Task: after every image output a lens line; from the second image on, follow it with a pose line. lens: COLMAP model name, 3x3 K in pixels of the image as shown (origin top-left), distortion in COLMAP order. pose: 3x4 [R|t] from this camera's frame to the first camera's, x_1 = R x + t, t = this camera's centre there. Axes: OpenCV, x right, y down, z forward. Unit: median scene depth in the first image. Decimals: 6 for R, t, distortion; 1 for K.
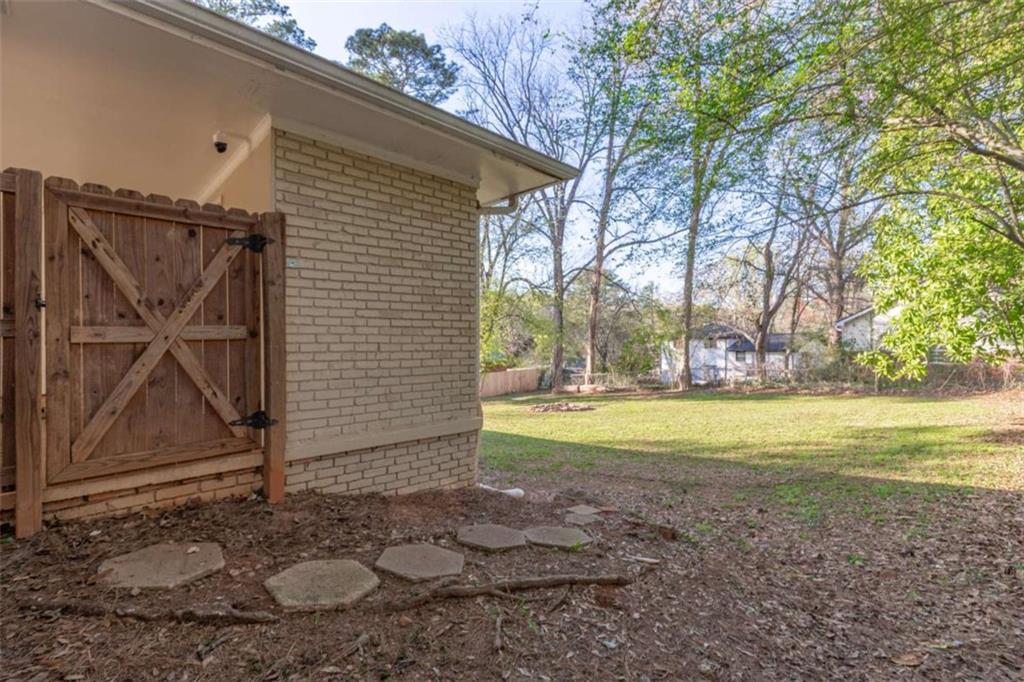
lens RADIAL K [[466.5, 0, 512.6], [0, 466.5, 335.0], [0, 0, 1]] dist [0.000047, -0.000009]
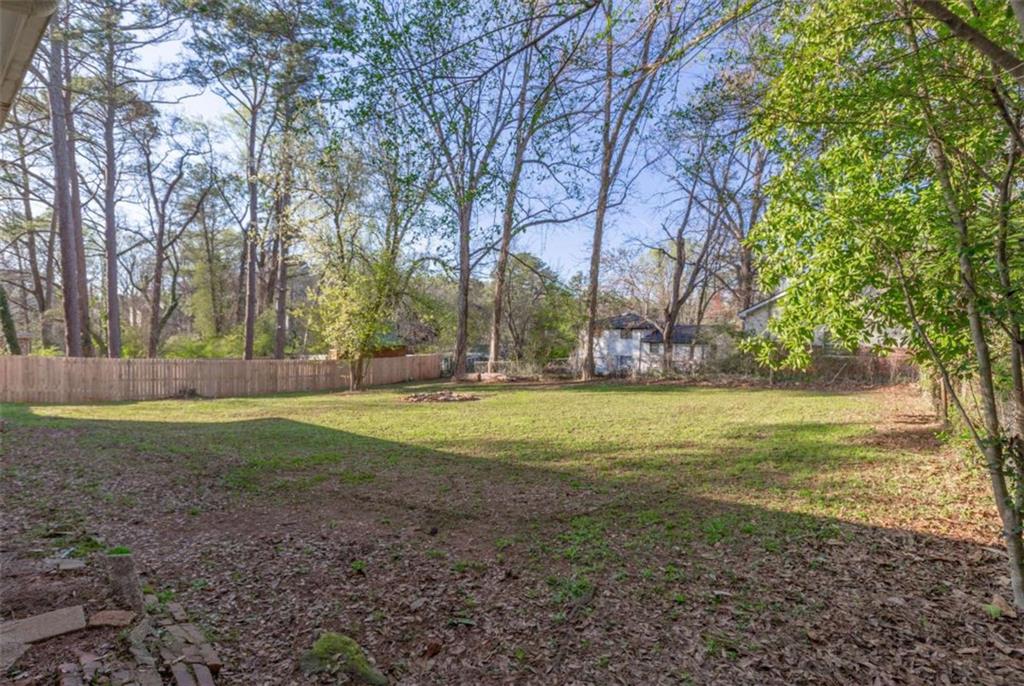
lens RADIAL K [[462.8, 0, 512.0], [0, 462.8, 343.0], [0, 0, 1]] dist [0.000463, -0.000235]
pose [[0.992011, 0.026429, 0.123352, 0.113283], [-0.031214, 0.998827, 0.037023, 0.014932], [-0.122229, -0.040578, 0.991672, 0.106850]]
